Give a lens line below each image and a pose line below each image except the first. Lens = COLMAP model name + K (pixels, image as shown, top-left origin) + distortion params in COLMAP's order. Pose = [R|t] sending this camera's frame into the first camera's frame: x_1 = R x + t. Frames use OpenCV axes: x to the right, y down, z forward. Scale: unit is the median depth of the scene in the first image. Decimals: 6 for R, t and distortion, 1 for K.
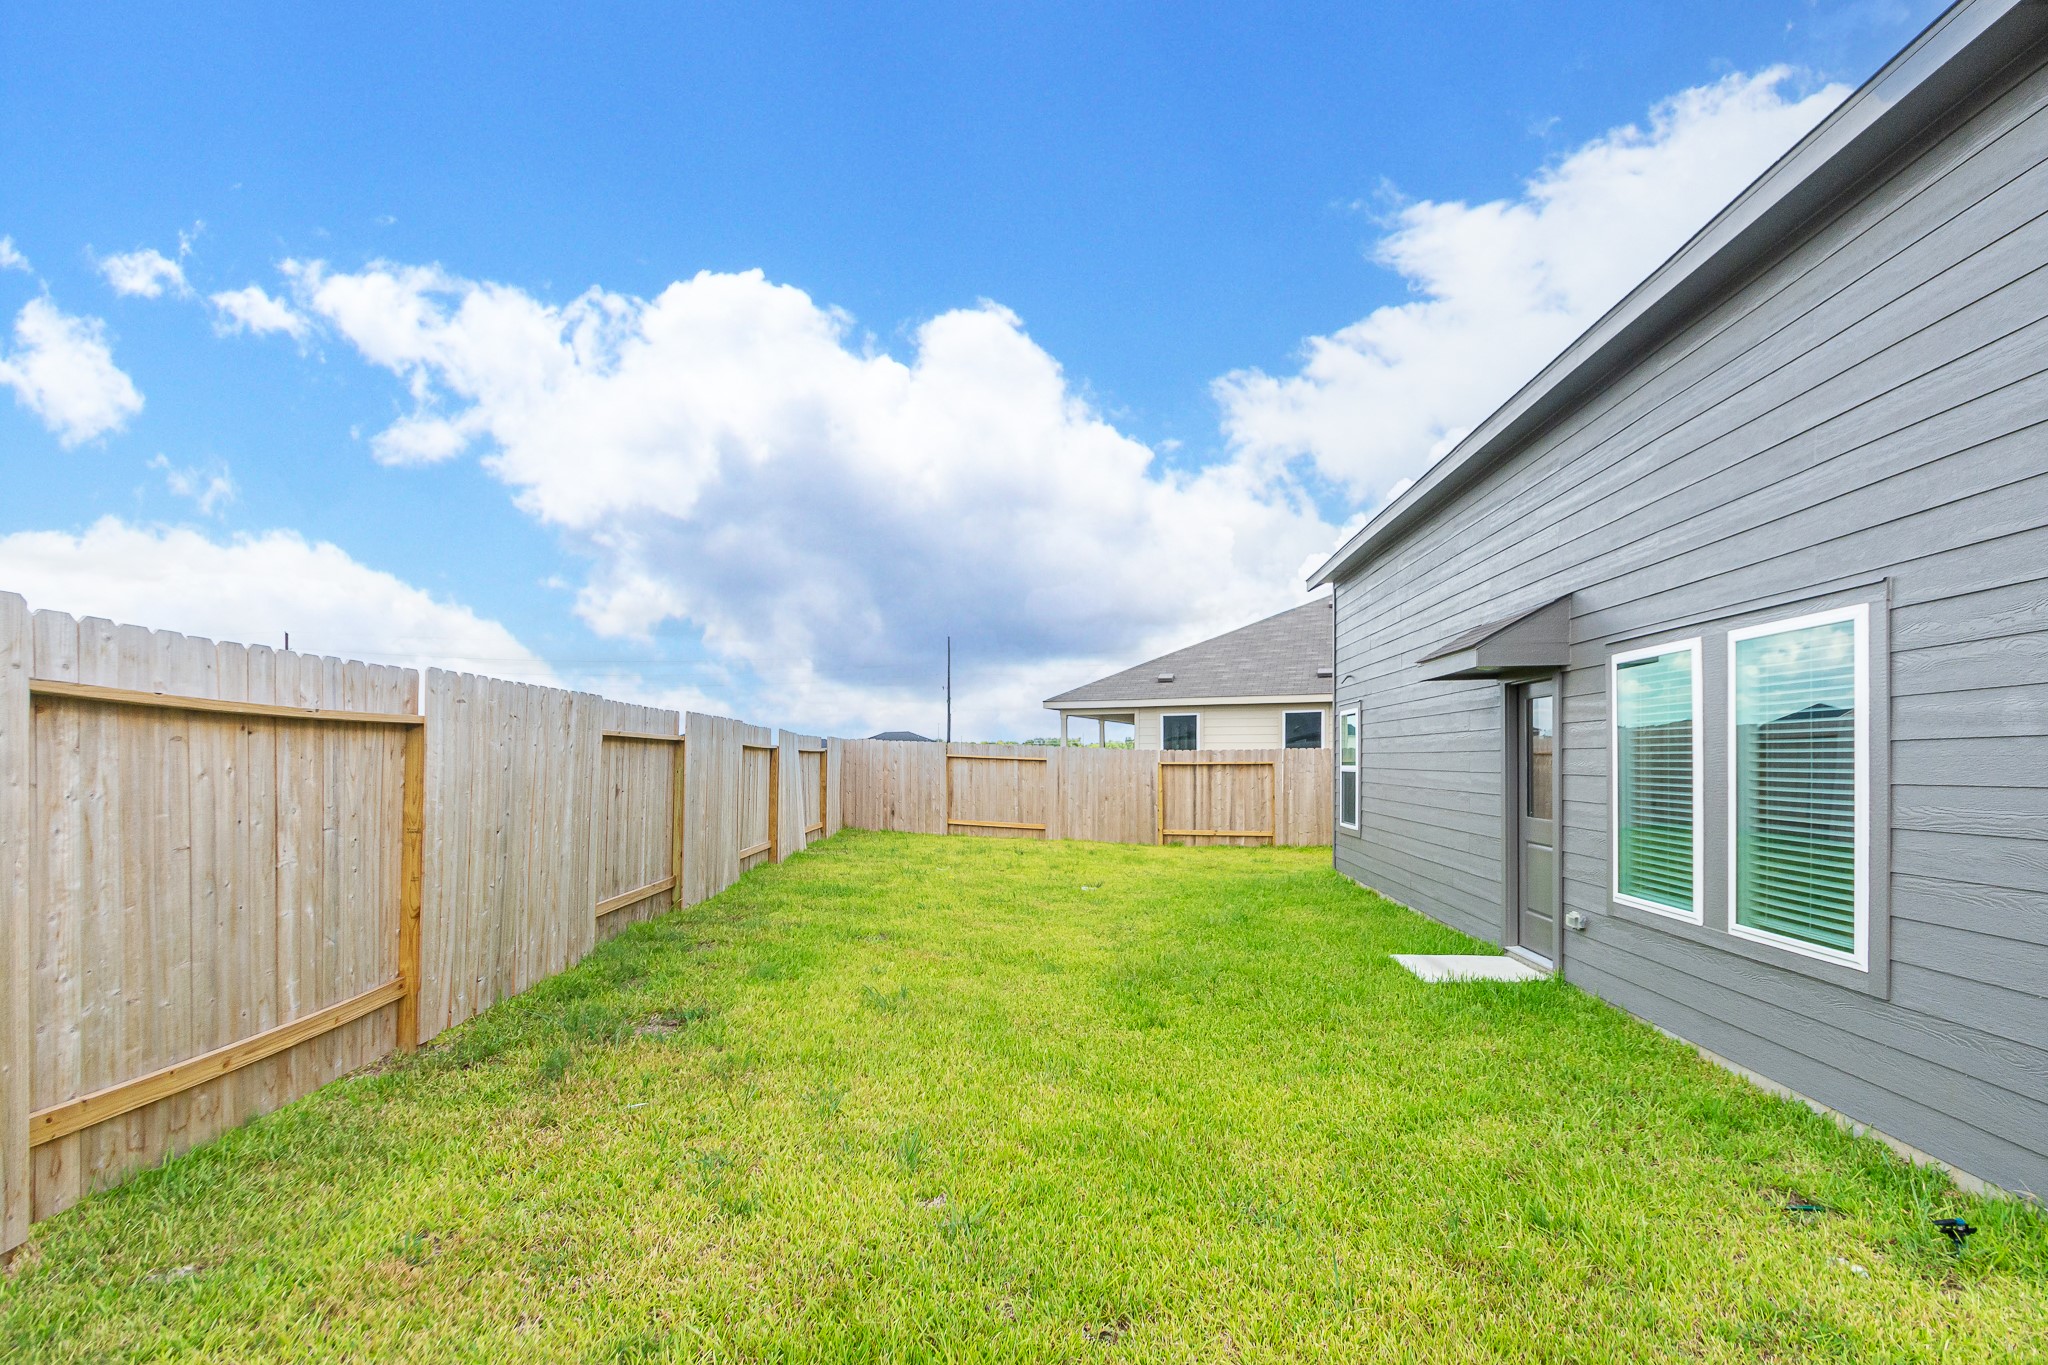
lens RADIAL K [[994.1, 0, 1023.6], [0, 994.1, 751.9], [0, 0, 1]] dist [0.016895, -0.000357]
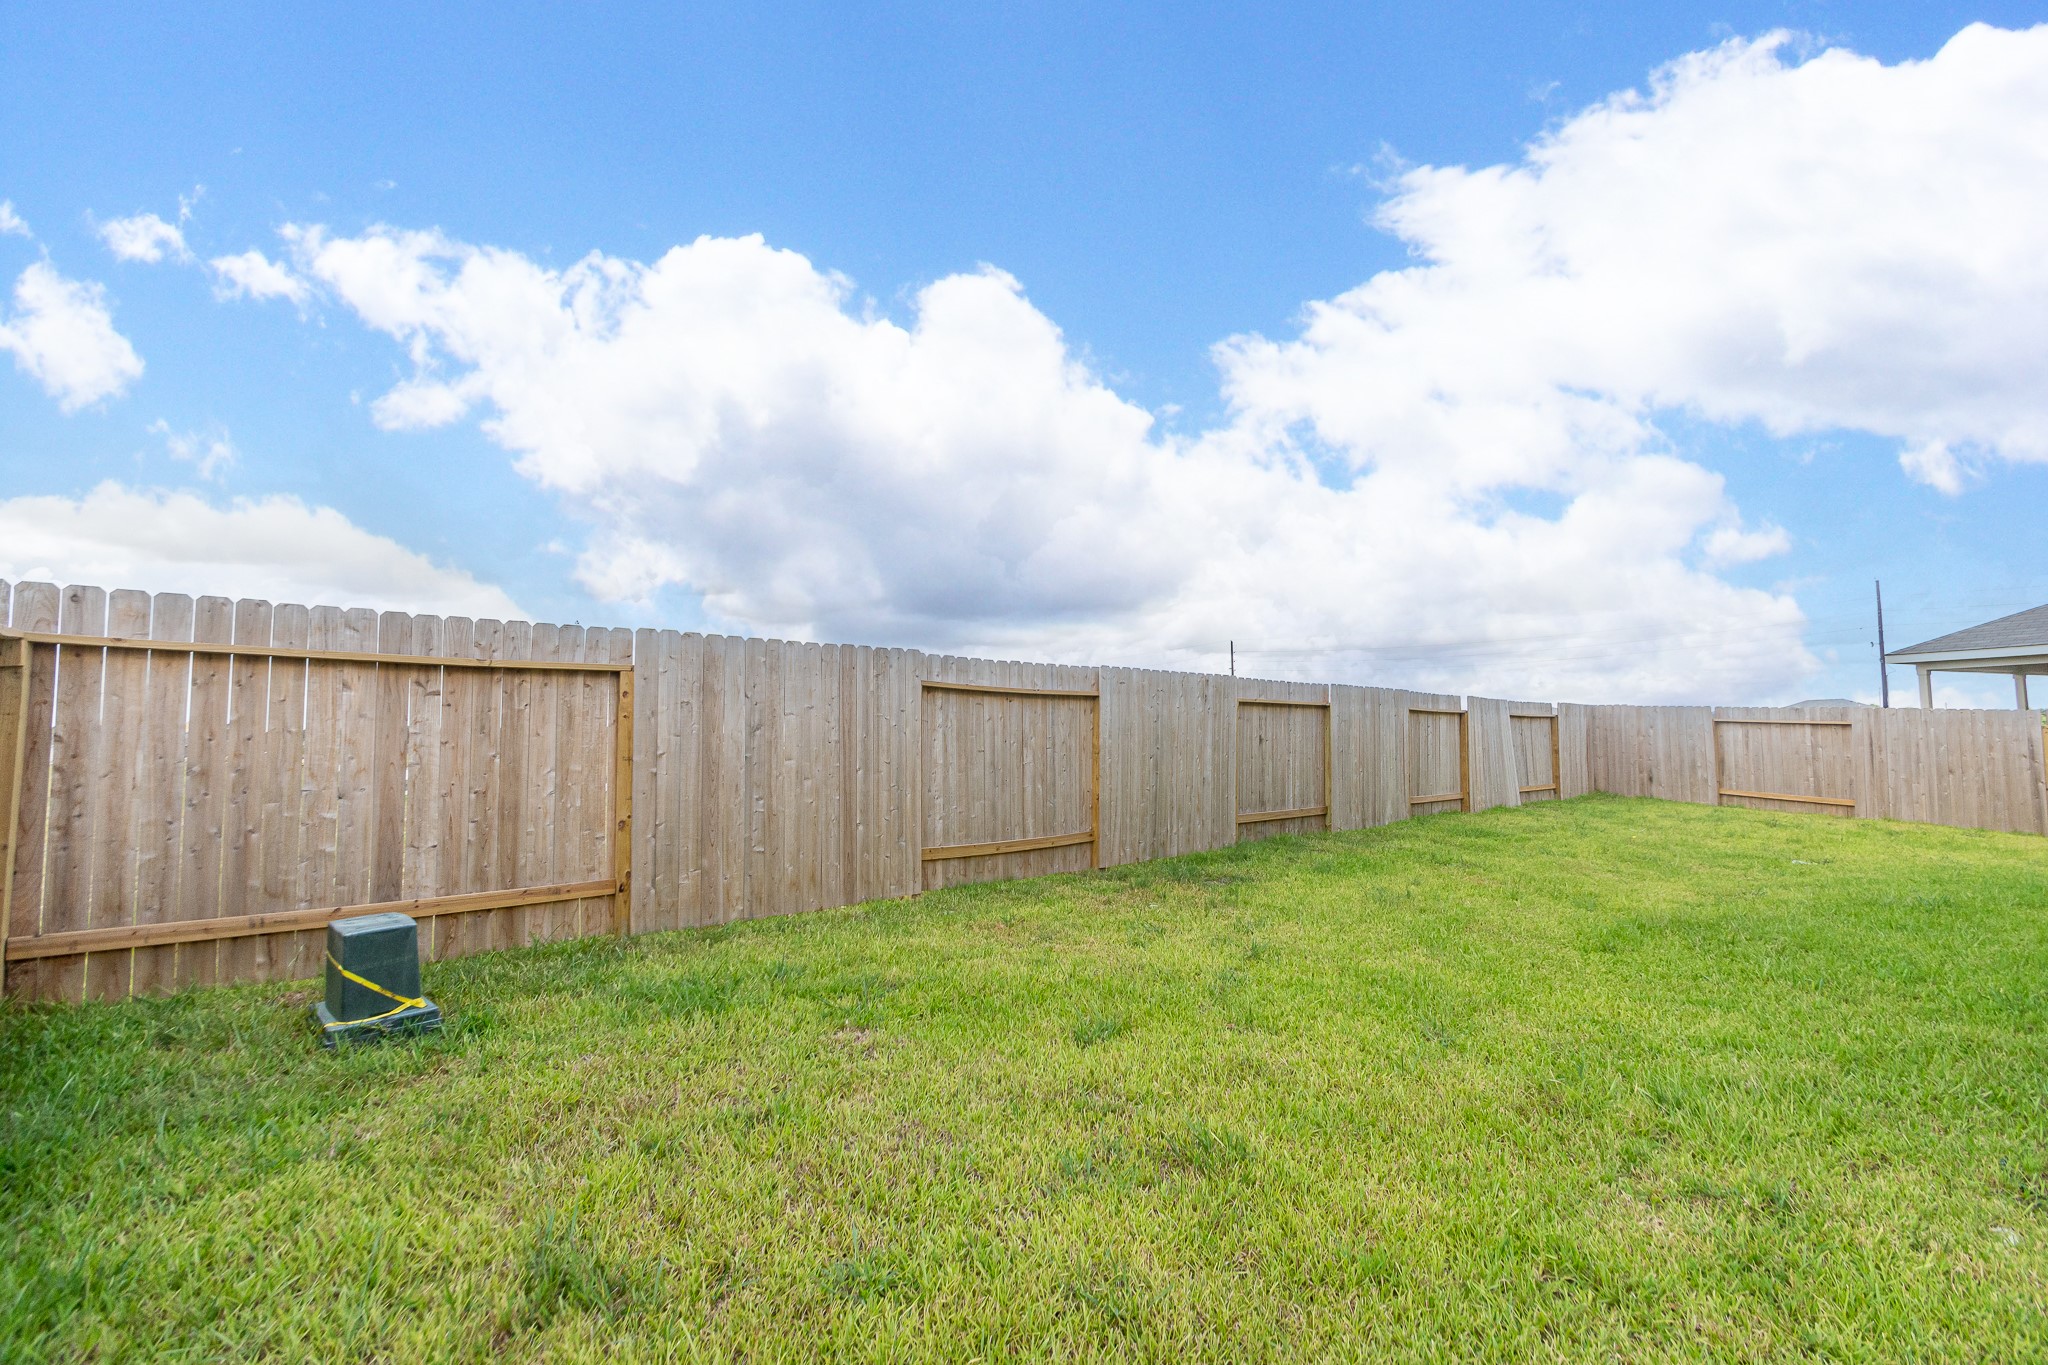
lens RADIAL K [[914.0, 0, 1013.4], [0, 914.0, 682.7], [0, 0, 1]] dist [0.001401, -0.000283]
pose [[0.600633, -0.042408, -0.798400, 0.568474], [0.001794, 0.998661, -0.051696, 0.030010], [0.799523, 0.029618, 0.599905, -0.132802]]
